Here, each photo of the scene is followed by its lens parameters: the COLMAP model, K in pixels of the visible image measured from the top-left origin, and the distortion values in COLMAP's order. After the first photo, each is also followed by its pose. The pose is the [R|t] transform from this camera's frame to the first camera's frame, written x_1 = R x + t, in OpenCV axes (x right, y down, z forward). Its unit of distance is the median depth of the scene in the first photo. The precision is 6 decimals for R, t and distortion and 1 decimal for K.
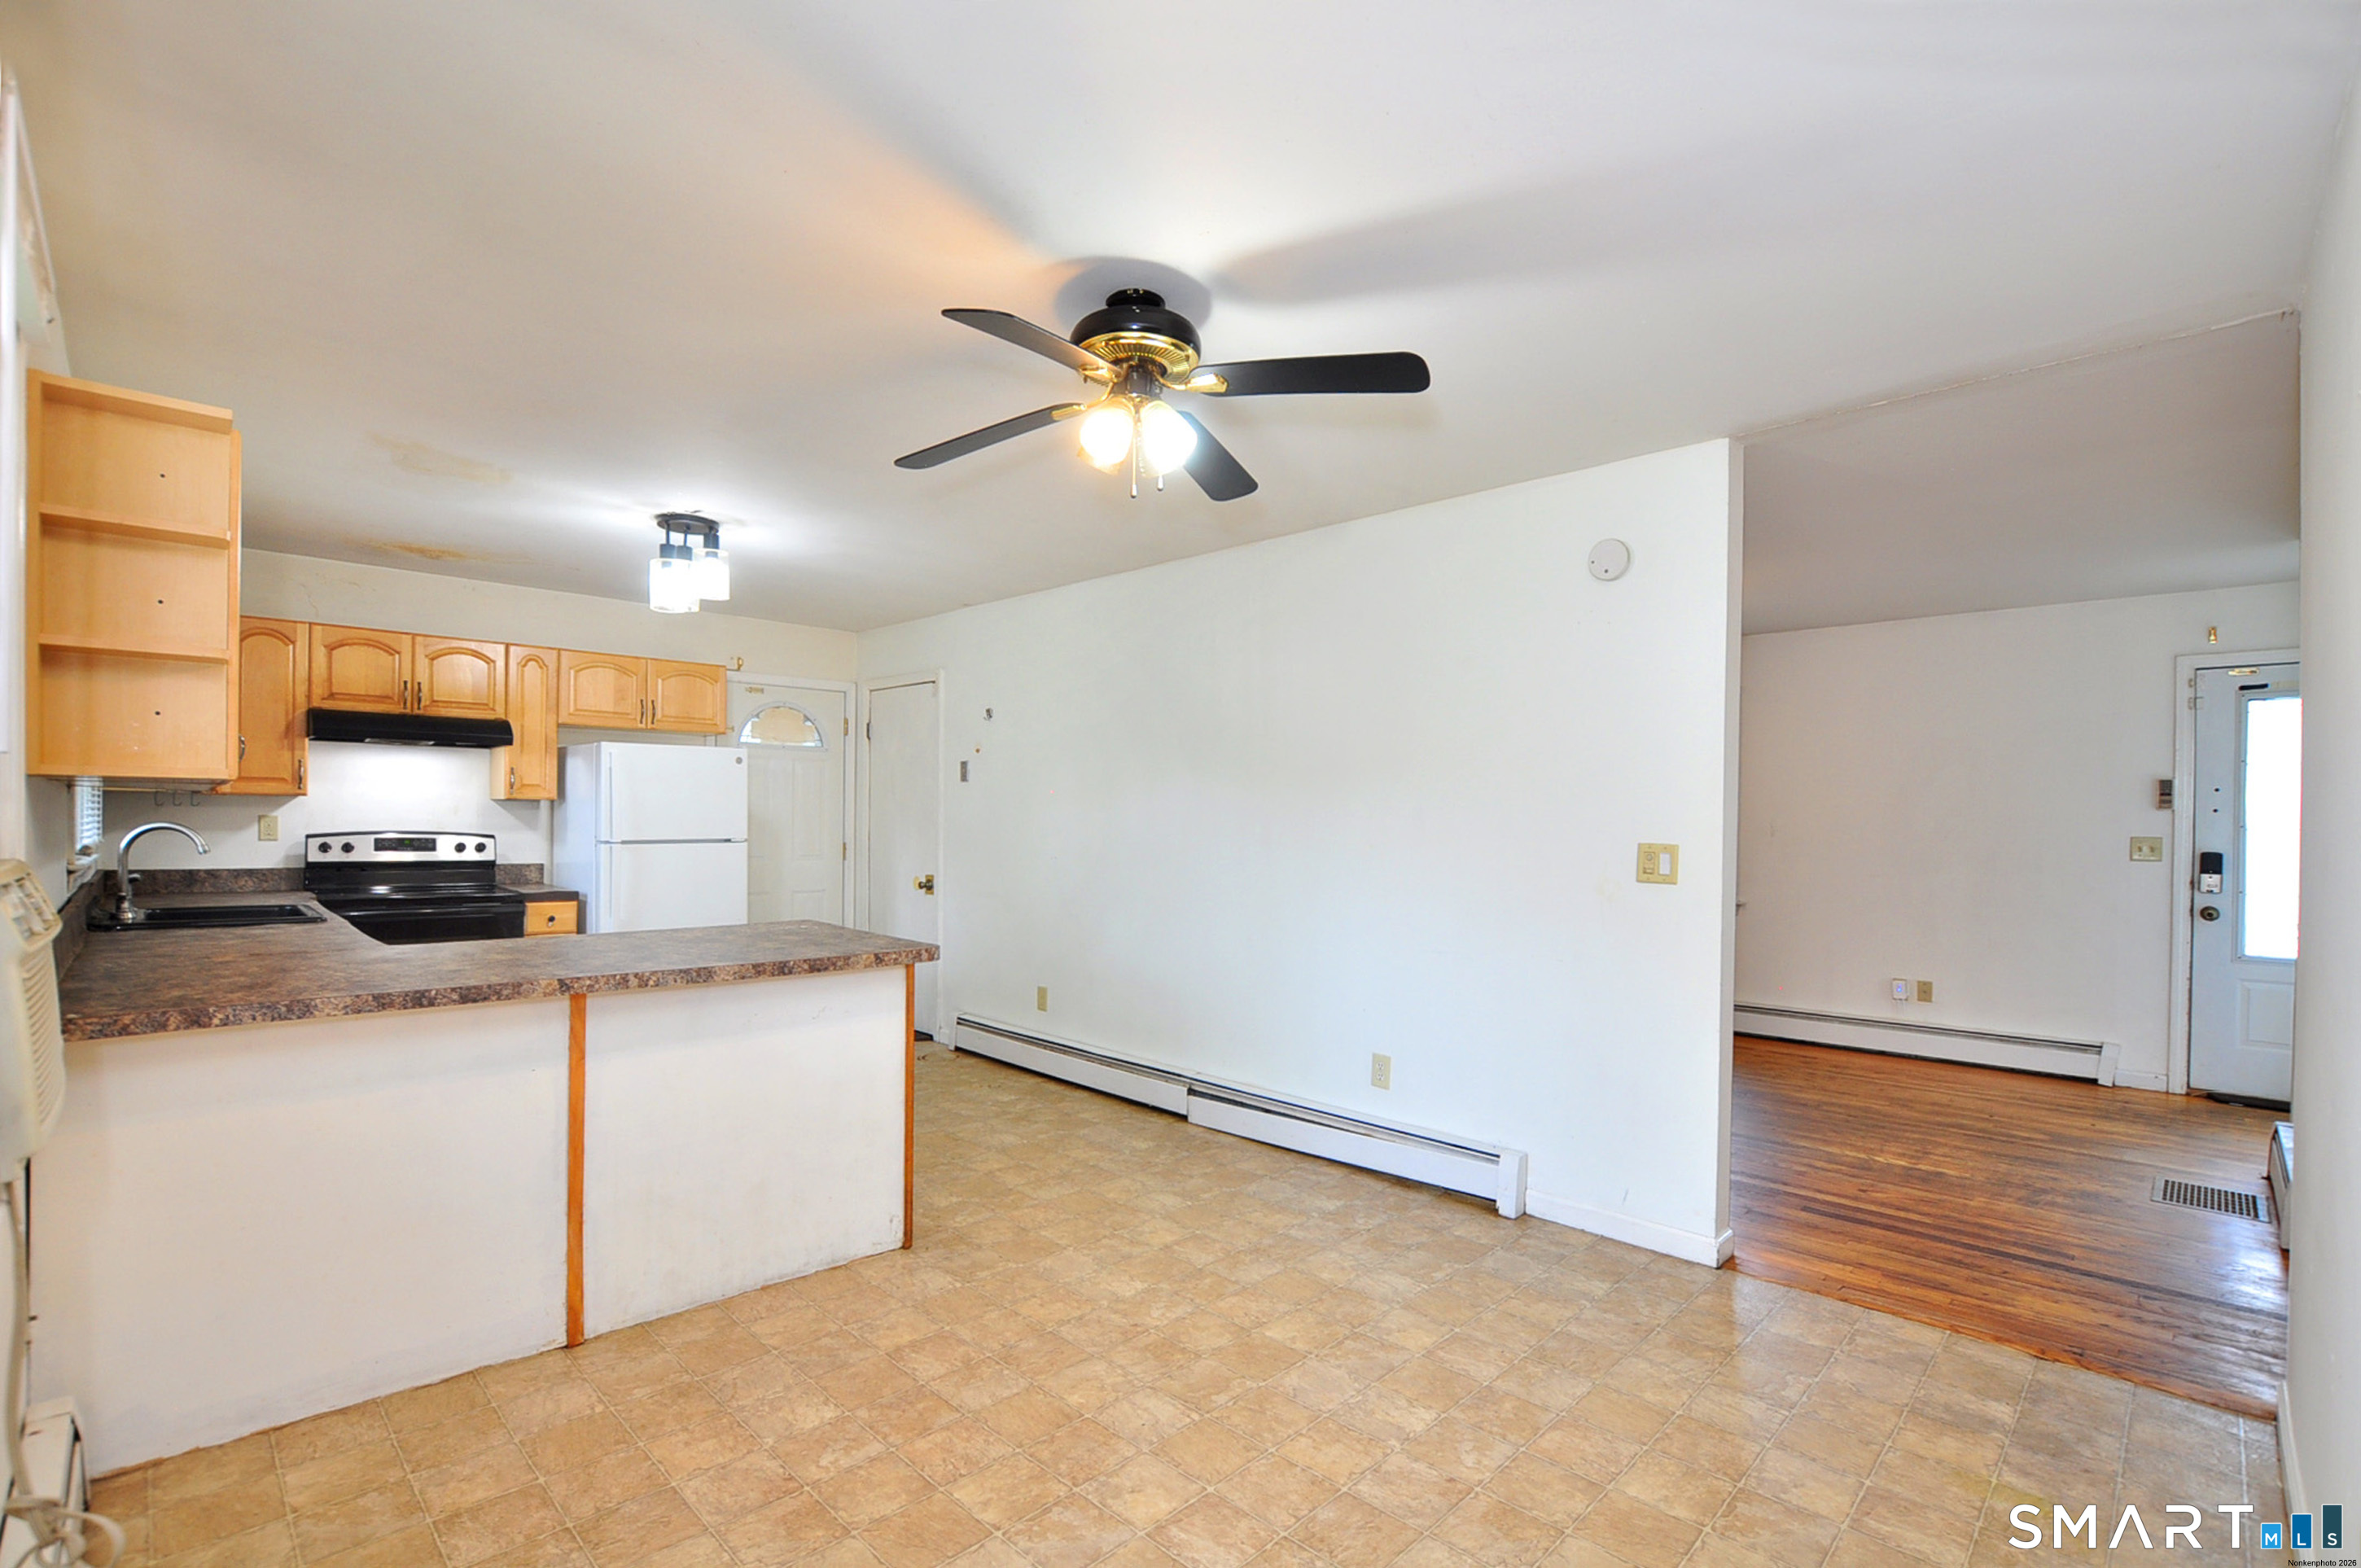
lens RADIAL K [[1062.8, 0, 1165.0], [0, 1062.8, 815.1], [0, 0, 1]] dist [-0.025983, 0.001611]
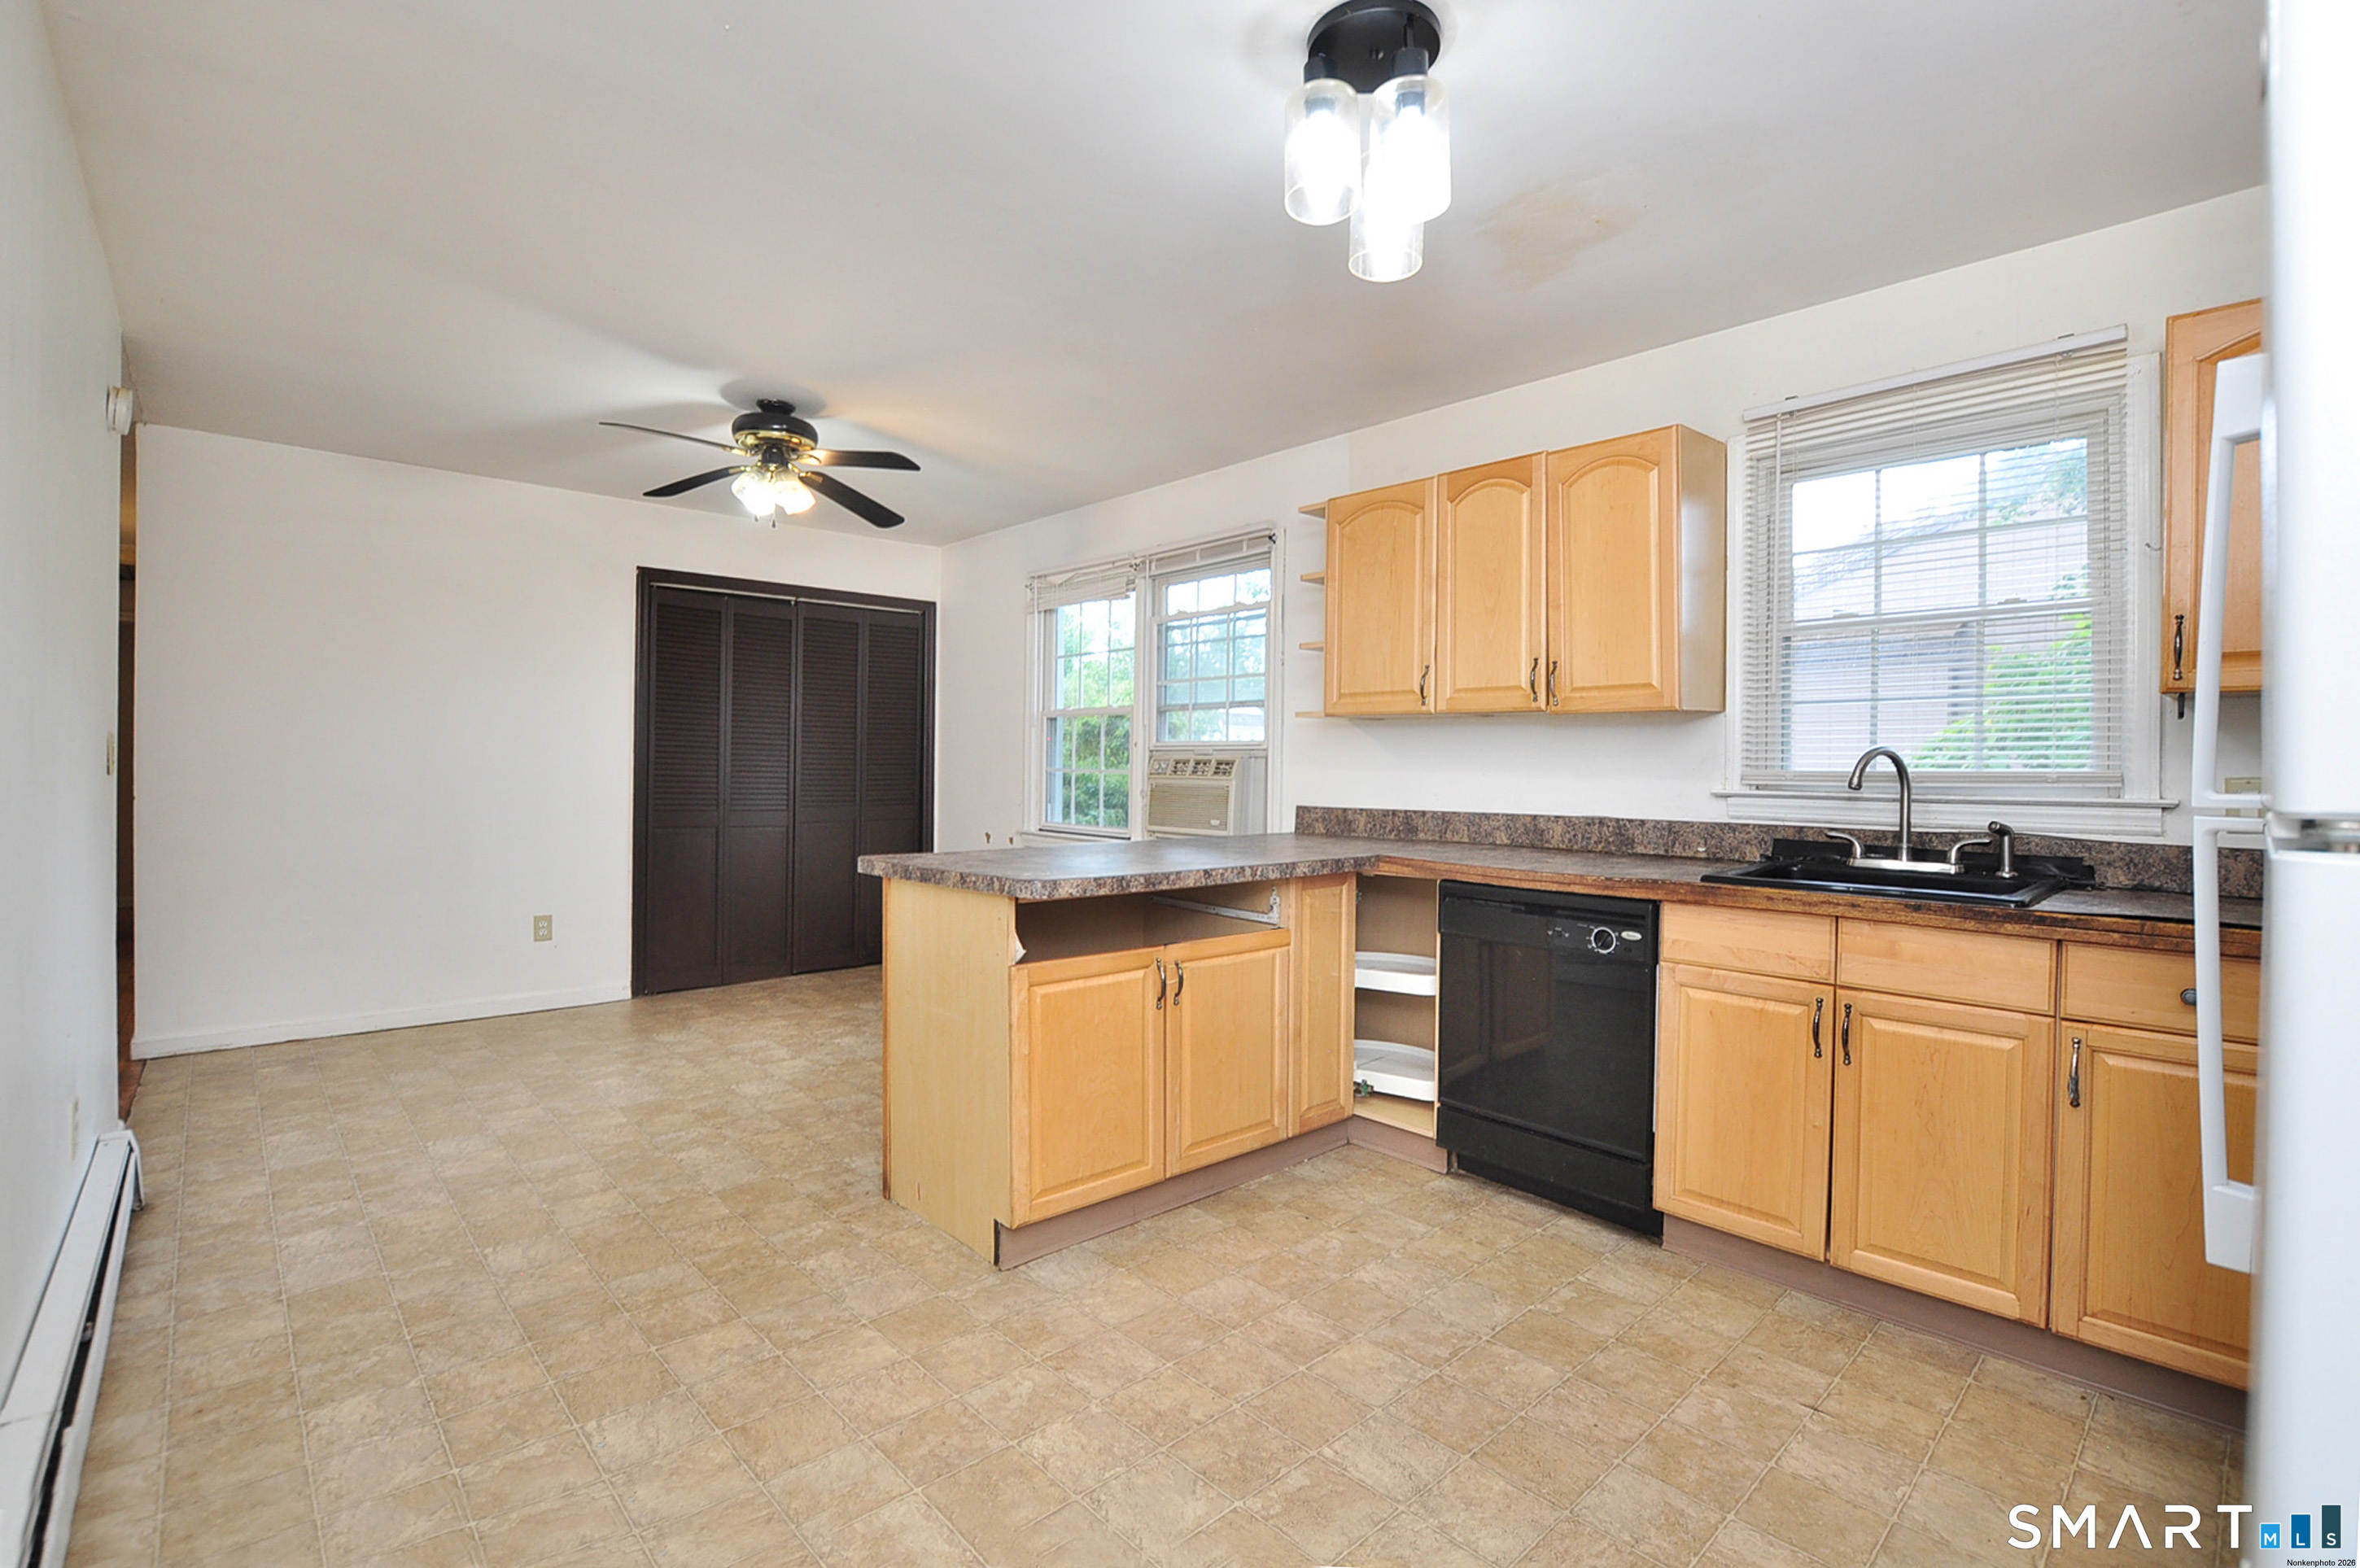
lens RADIAL K [[1062.3, 0, 1184.4], [0, 1062.3, 749.6], [0, 0, 1]] dist [-0.025983, 0.001611]
pose [[-0.999505, -0.021996, 0.022501, -0.394740], [-0.022398, 0.999591, -0.017785, 0.026902], [-0.022100, -0.018281, -0.999589, 1.476329]]
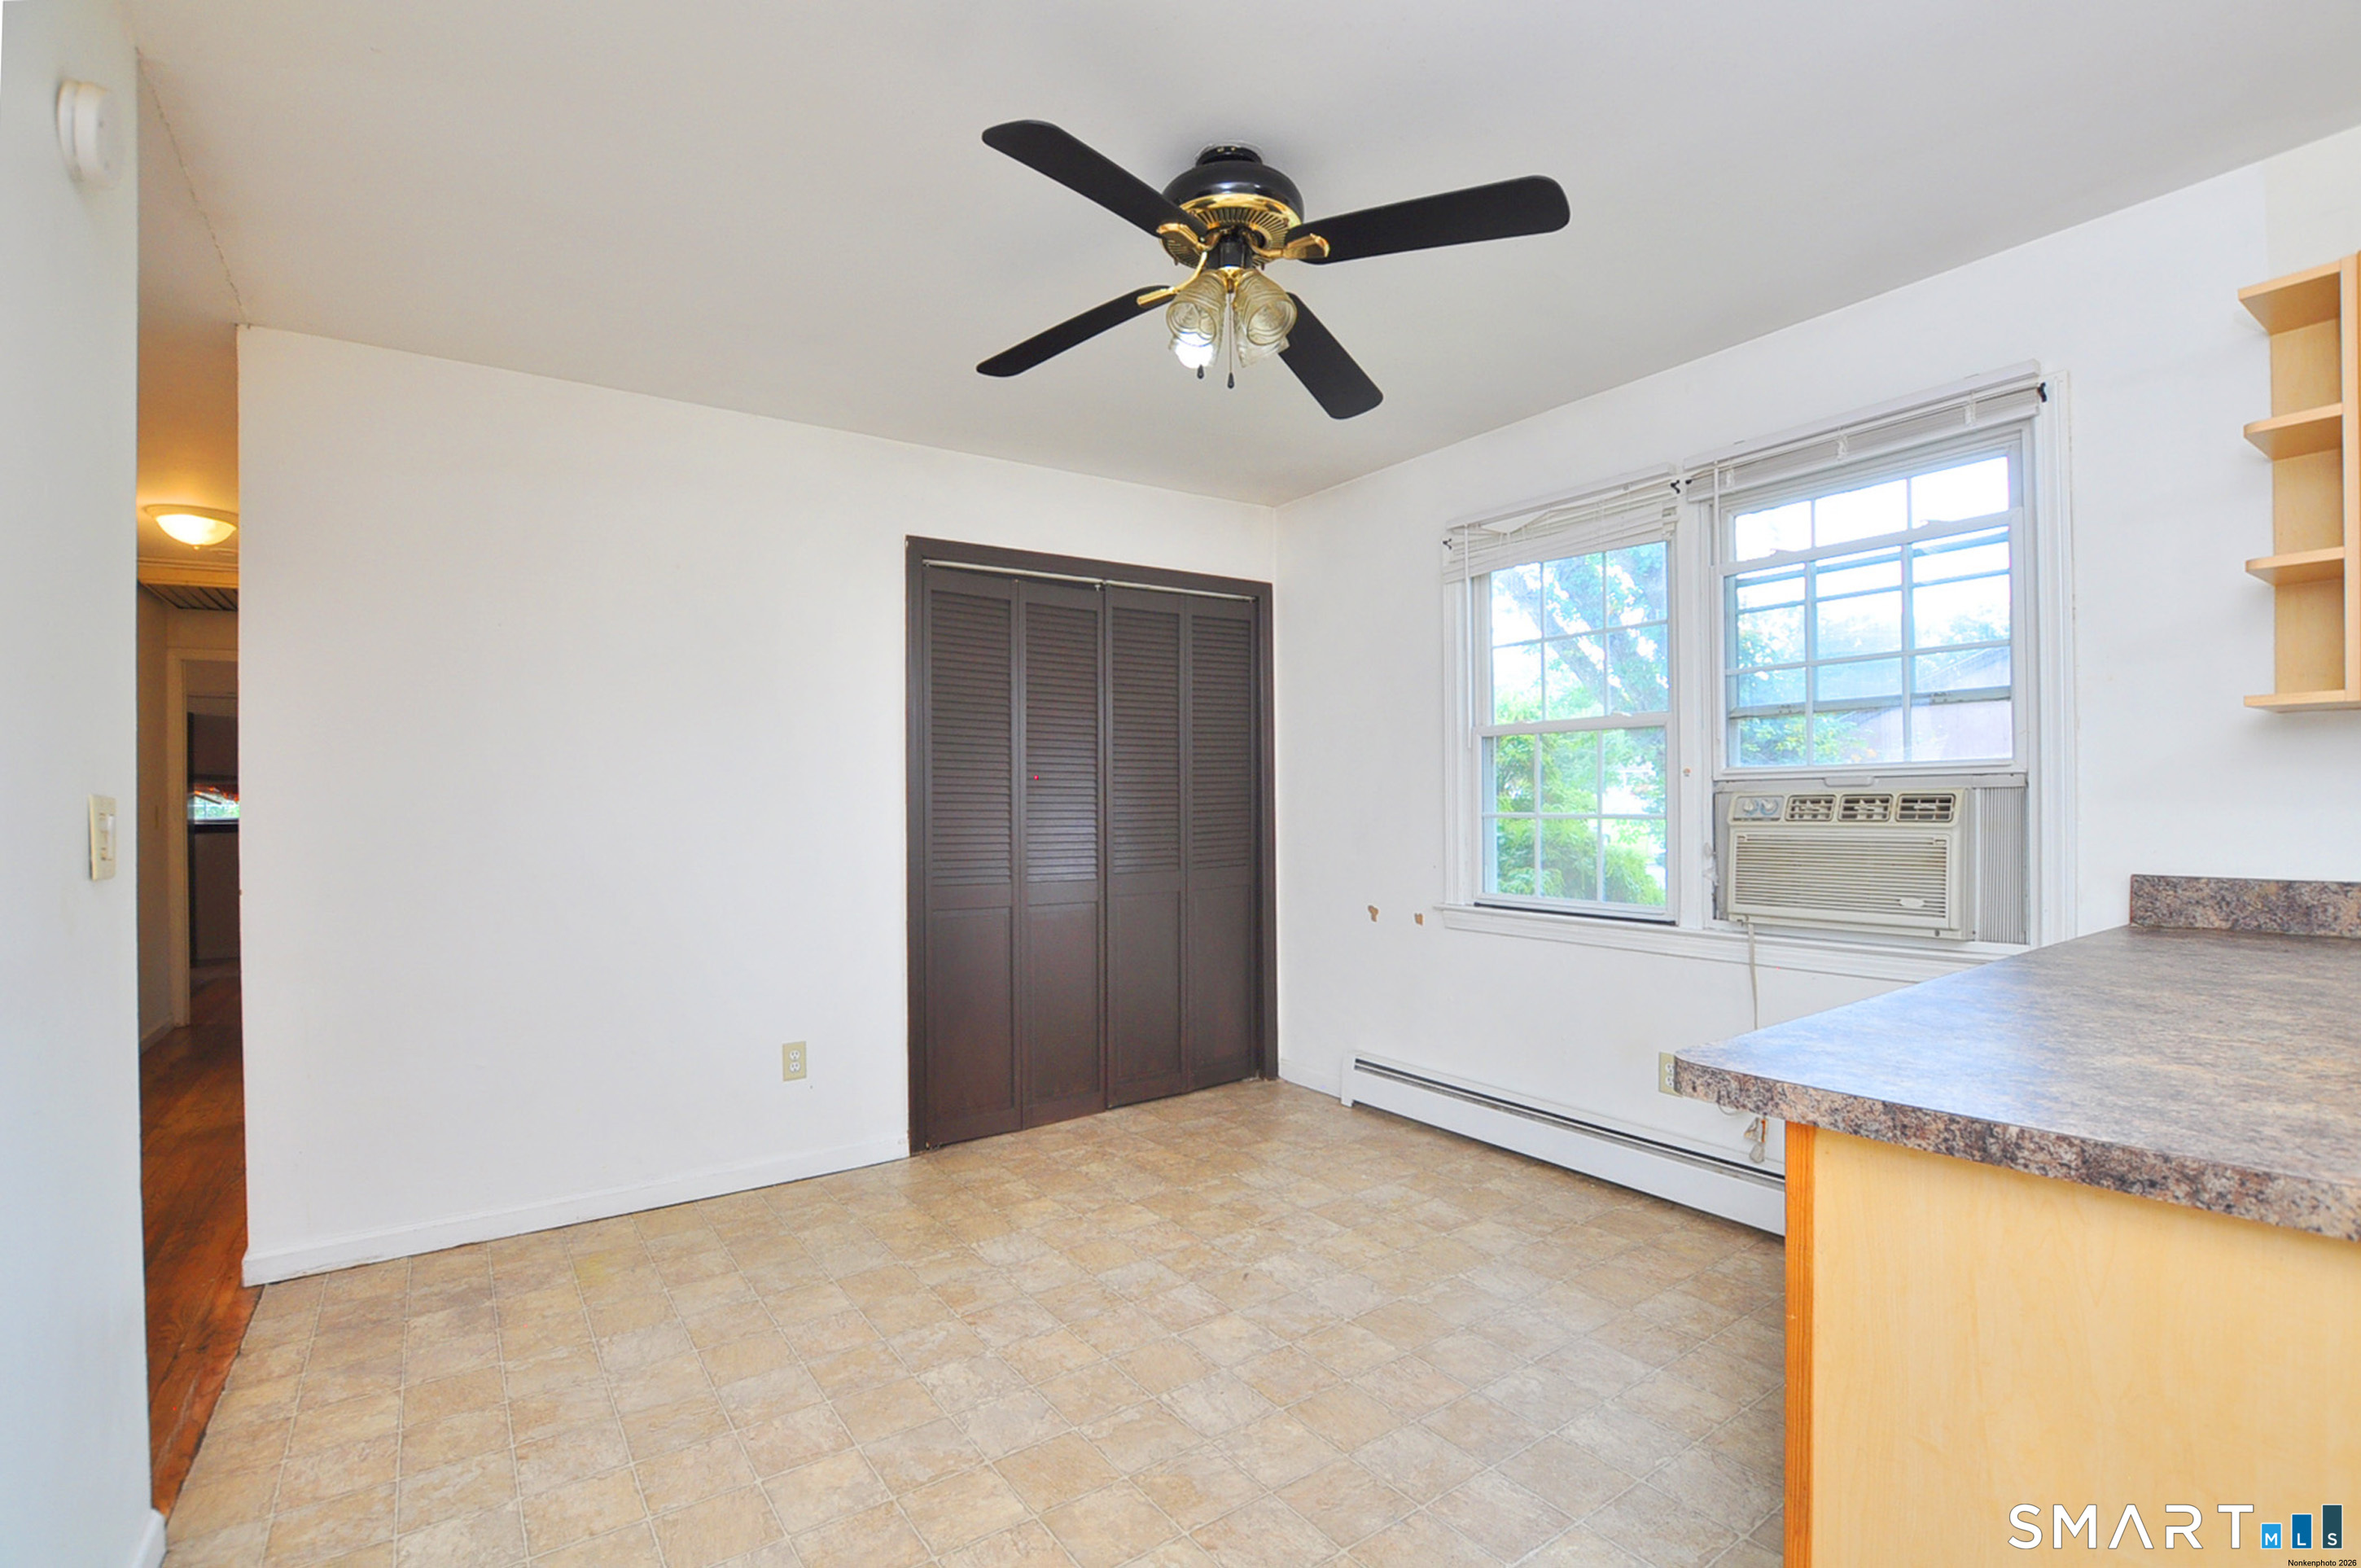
lens RADIAL K [[1062.8, 0, 1162.1], [0, 1062.8, 813.3], [0, 0, 1]] dist [-0.025983, 0.001611]
pose [[-0.985612, -0.000585, 0.169025, -0.070403], [0.000744, 0.999969, 0.007797, 0.022971], [-0.169025, 0.007810, -0.985581, 1.065467]]
